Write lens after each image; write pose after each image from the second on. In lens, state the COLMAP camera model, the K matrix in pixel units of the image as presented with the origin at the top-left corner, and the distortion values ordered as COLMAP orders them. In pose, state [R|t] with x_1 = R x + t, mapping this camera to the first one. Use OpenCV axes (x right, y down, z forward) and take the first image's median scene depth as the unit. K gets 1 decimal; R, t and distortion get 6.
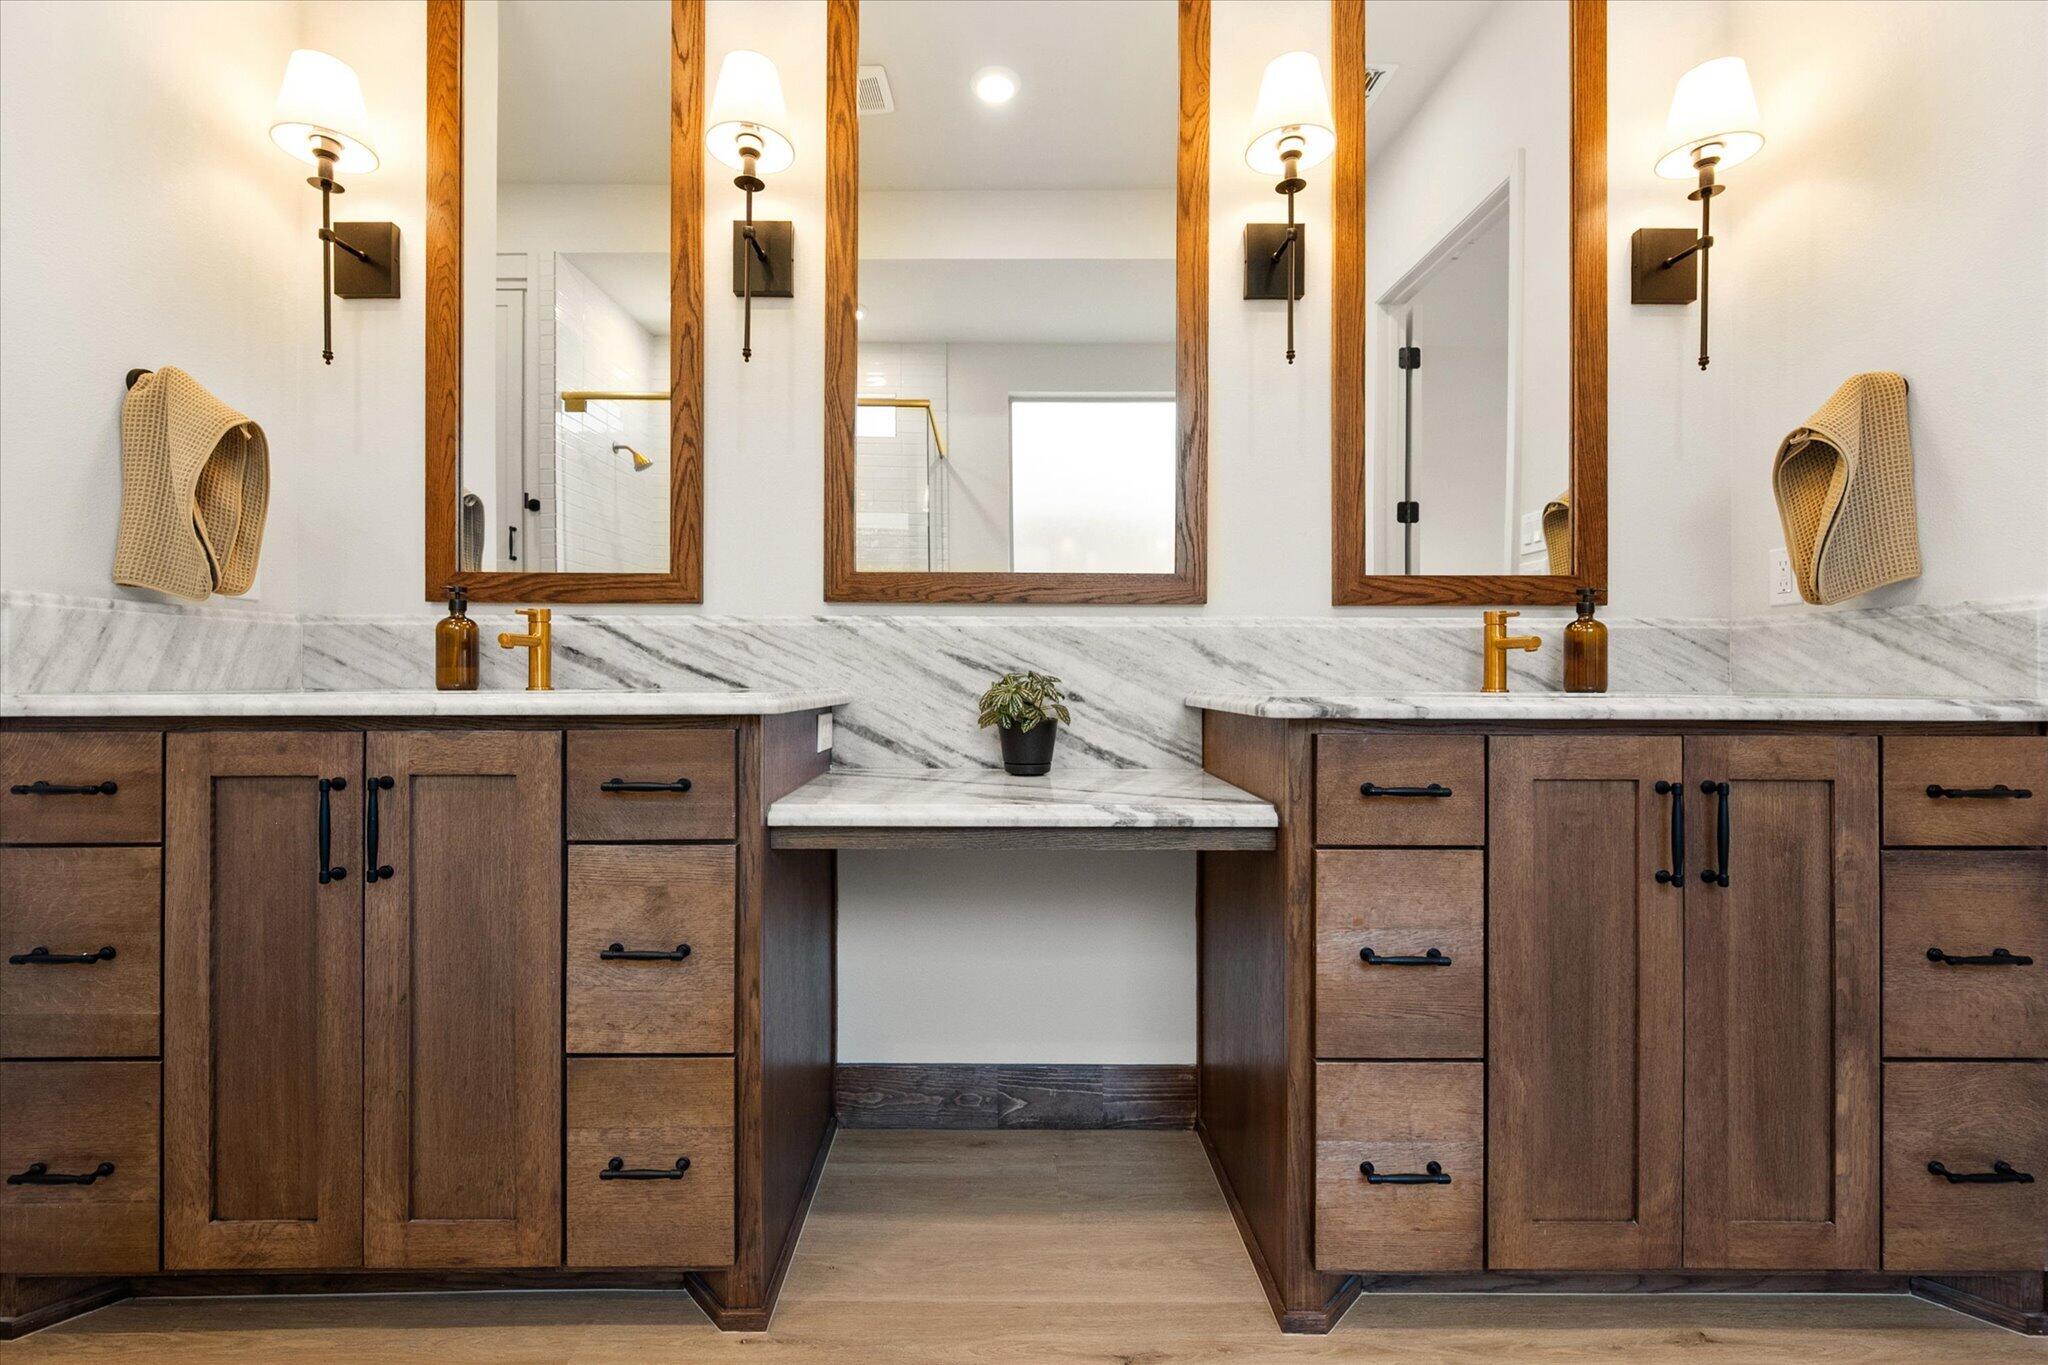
lens RADIAL K [[851.1, 0, 1024.6], [0, 851.1, 674.7], [0, 0, 1]] dist [0.000594, 0.000104]
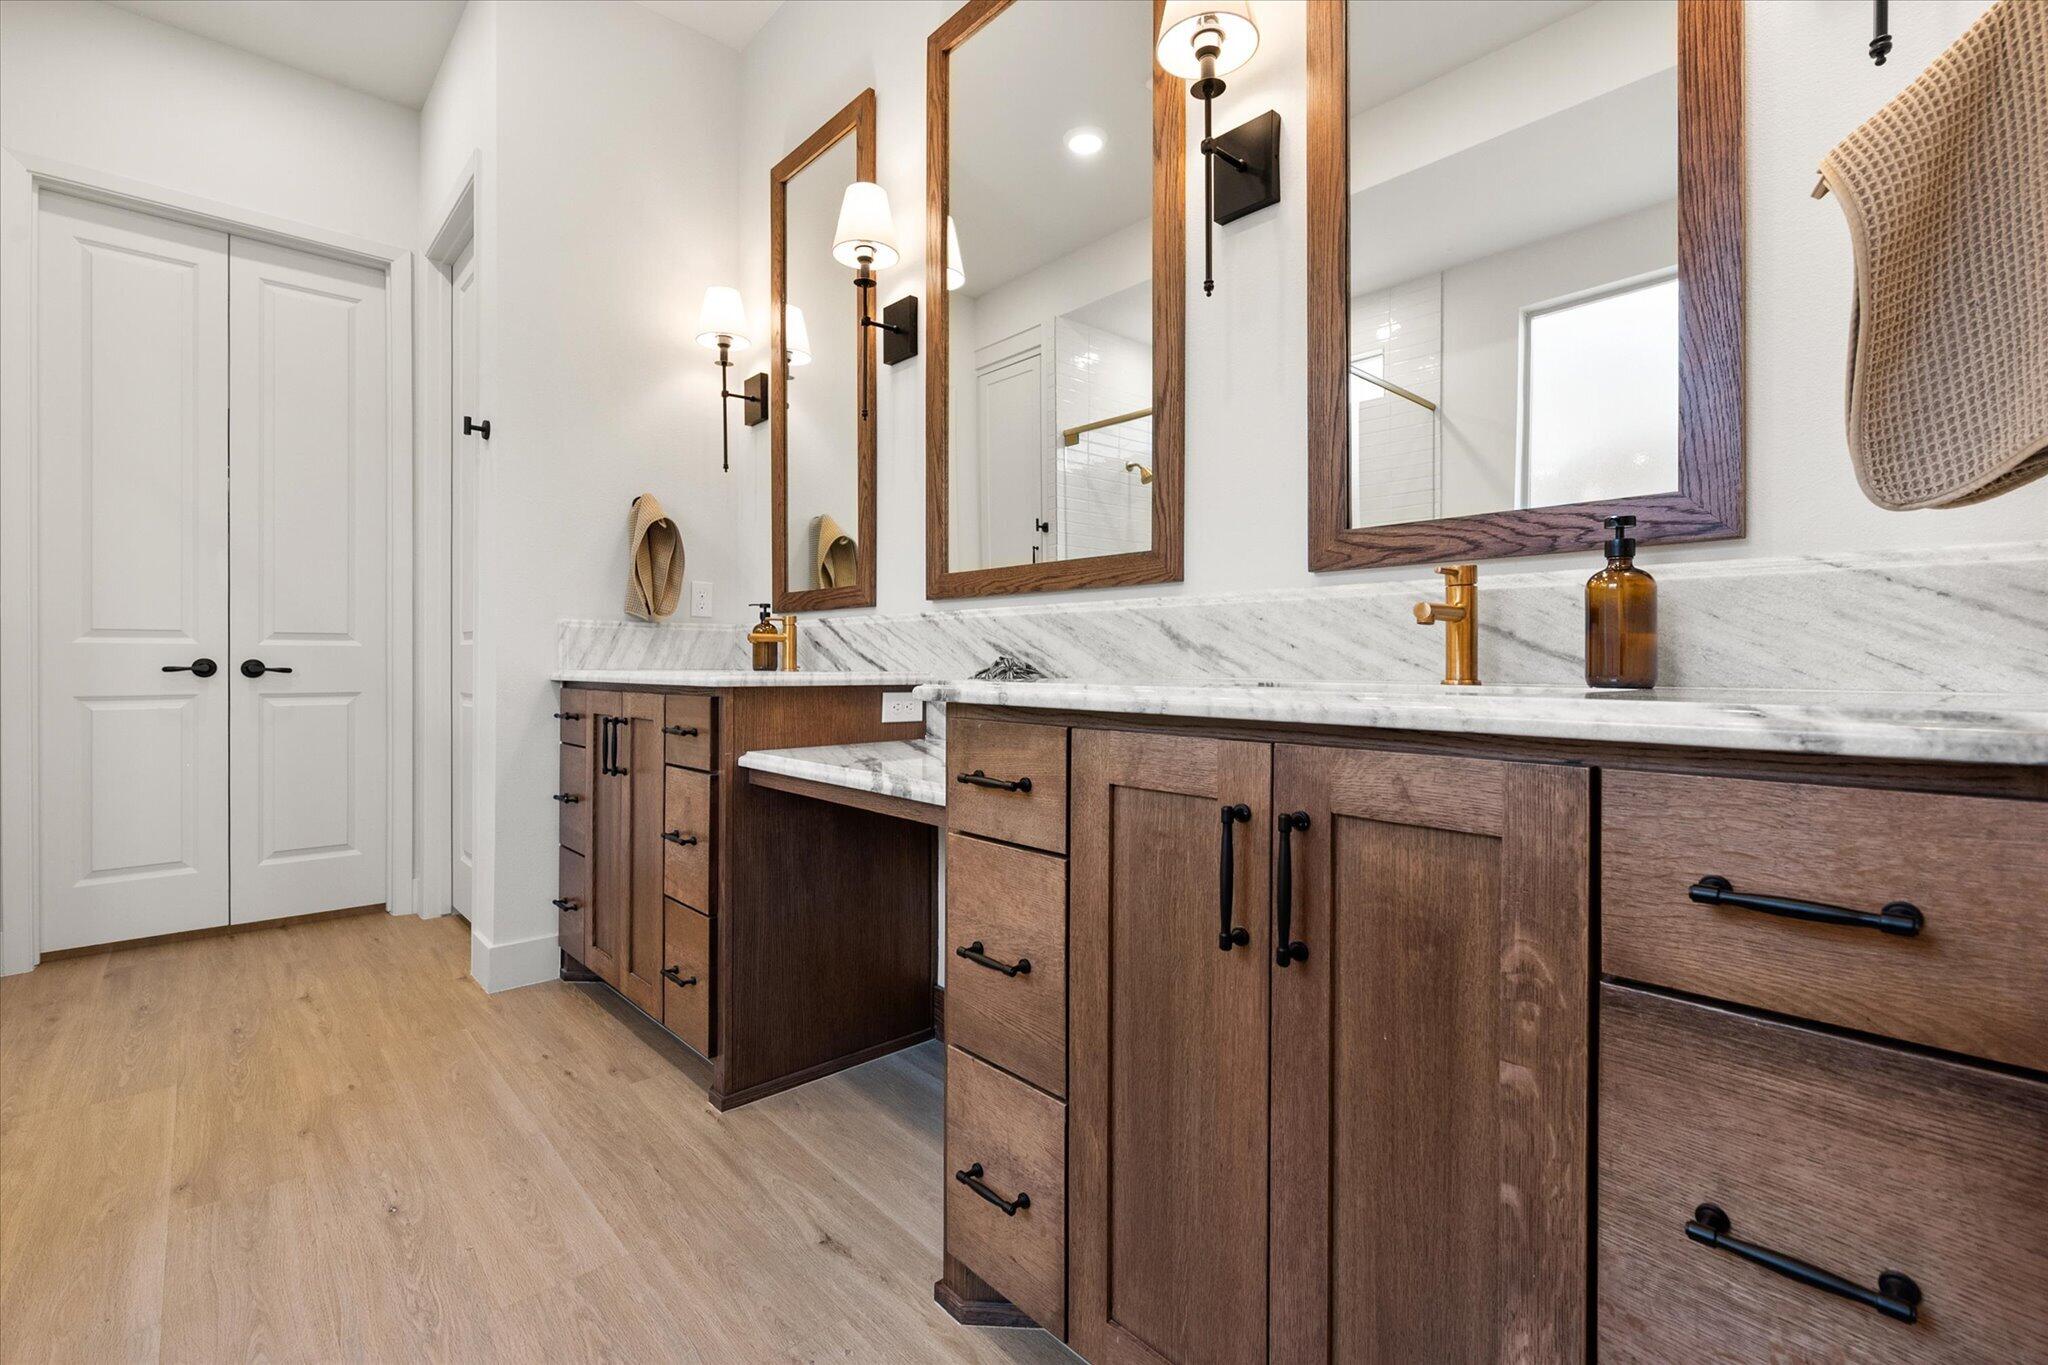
lens RADIAL K [[904.3, 0, 1022.9], [0, 904.3, 665.5], [0, 0, 1]] dist [0.000315, -0.000006]
pose [[0.671396, 0.002483, -0.741095, 0.833097], [-0.002294, 0.999997, 0.001272, 0.005151], [0.741095, 0.000846, 0.671399, 0.244670]]
